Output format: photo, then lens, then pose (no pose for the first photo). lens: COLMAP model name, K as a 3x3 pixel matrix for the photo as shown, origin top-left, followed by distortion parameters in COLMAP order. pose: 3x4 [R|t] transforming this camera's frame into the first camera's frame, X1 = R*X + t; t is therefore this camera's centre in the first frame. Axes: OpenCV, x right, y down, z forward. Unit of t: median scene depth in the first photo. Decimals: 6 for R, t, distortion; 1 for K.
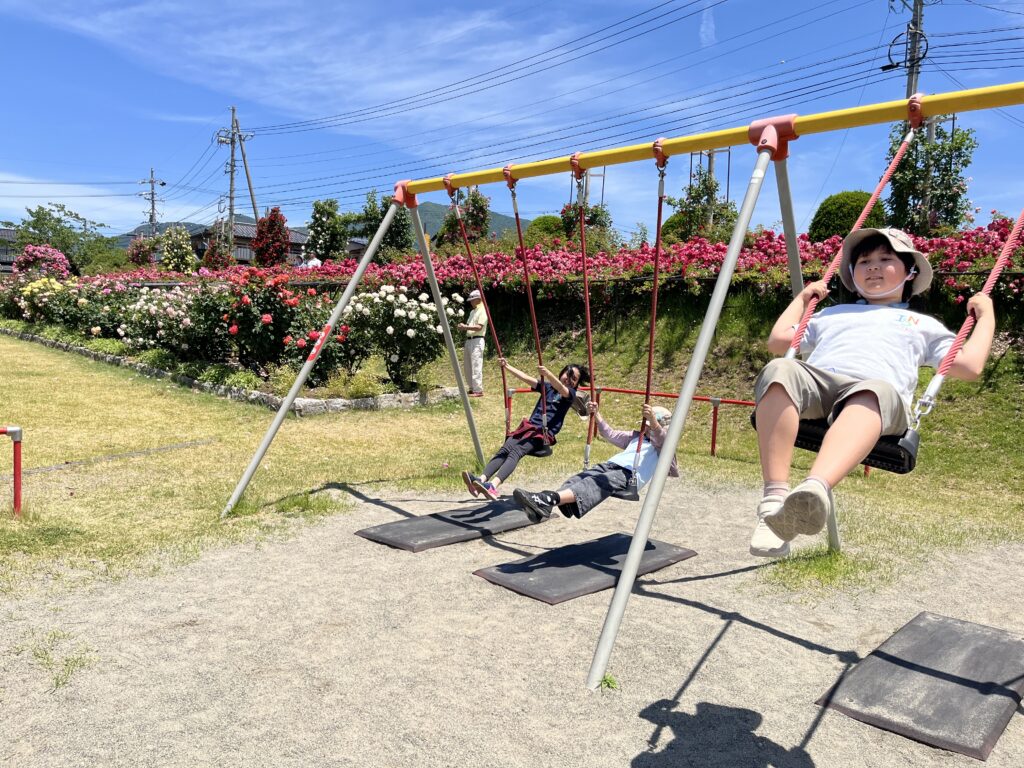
lens RADIAL K [[768.0, 0, 501.5], [0, 768.0, 379.6], [0, 0, 1]] dist [0.069900, -0.098551]
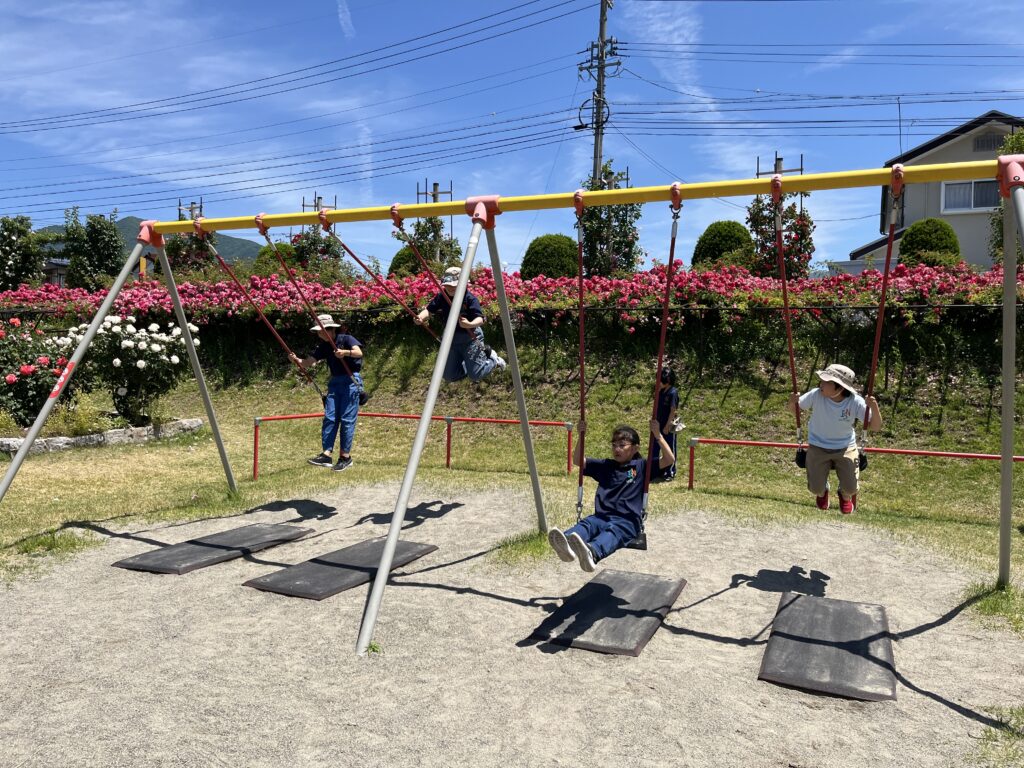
lens RADIAL K [[768.0, 0, 512.3], [0, 768.0, 378.6], [0, 0, 1]] dist [0.069900, -0.098551]
pose [[0.936966, -0.028136, 0.348286, -0.021495], [0.039519, 0.998890, -0.025621, 0.000004], [-0.347179, 0.037770, 0.937038, -0.074843]]
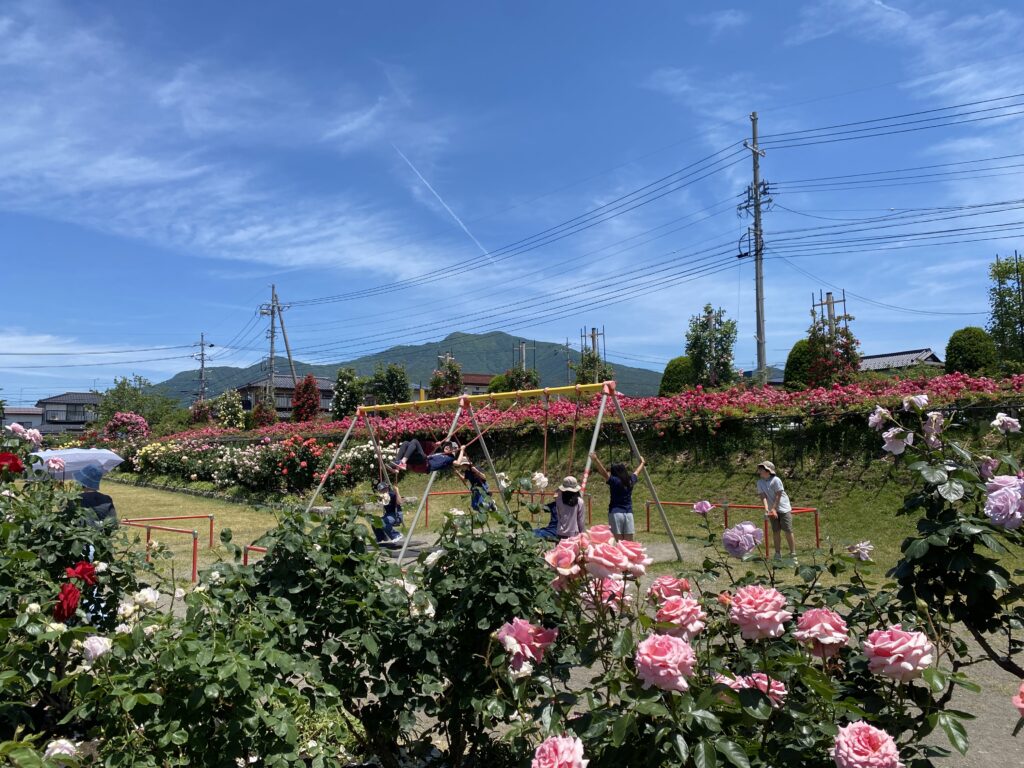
lens RADIAL K [[783.3, 0, 507.6], [0, 783.3, 390.8], [0, 0, 1]] dist [0.068236, -0.009803]
pose [[0.997610, -0.059244, -0.035550, 0.240492], [0.053492, 0.987940, -0.145302, 0.043318], [0.043729, 0.143053, 0.988749, -0.799348]]
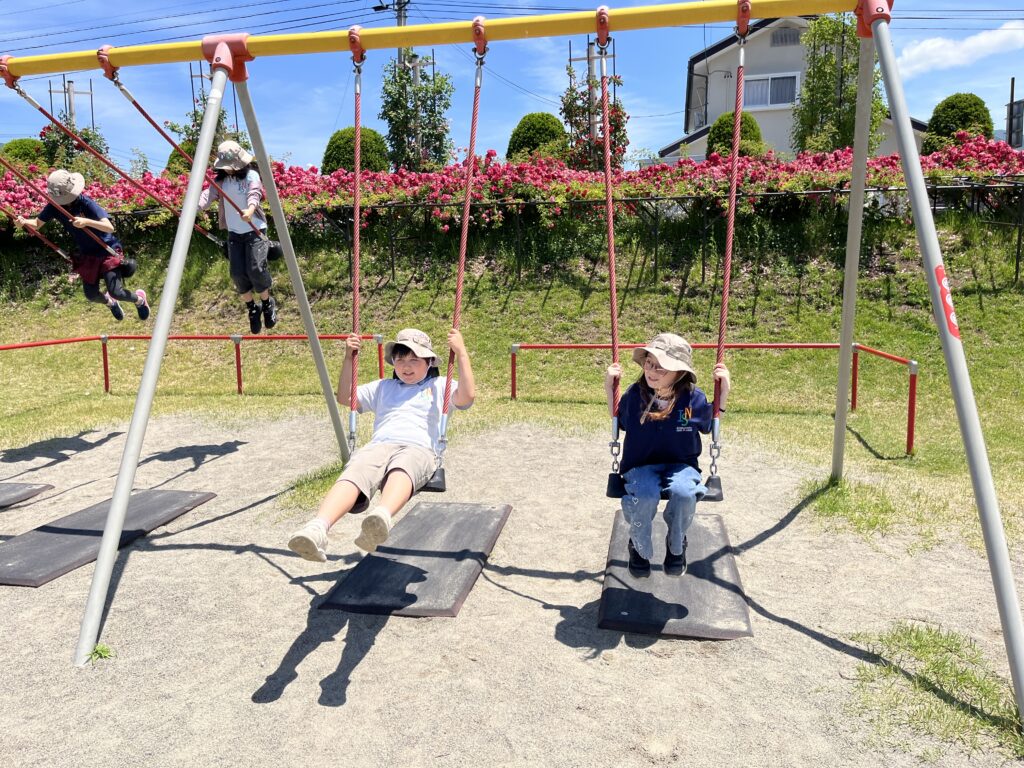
lens RADIAL K [[768.0, 0, 502.3], [0, 768.0, 384.1], [0, 0, 1]] dist [0.069900, -0.098551]
pose [[0.838402, -0.129932, 0.529339, 0.026407], [0.083979, 0.990368, 0.110085, 0.004504], [-0.538544, -0.047842, 0.841238, -0.003653]]
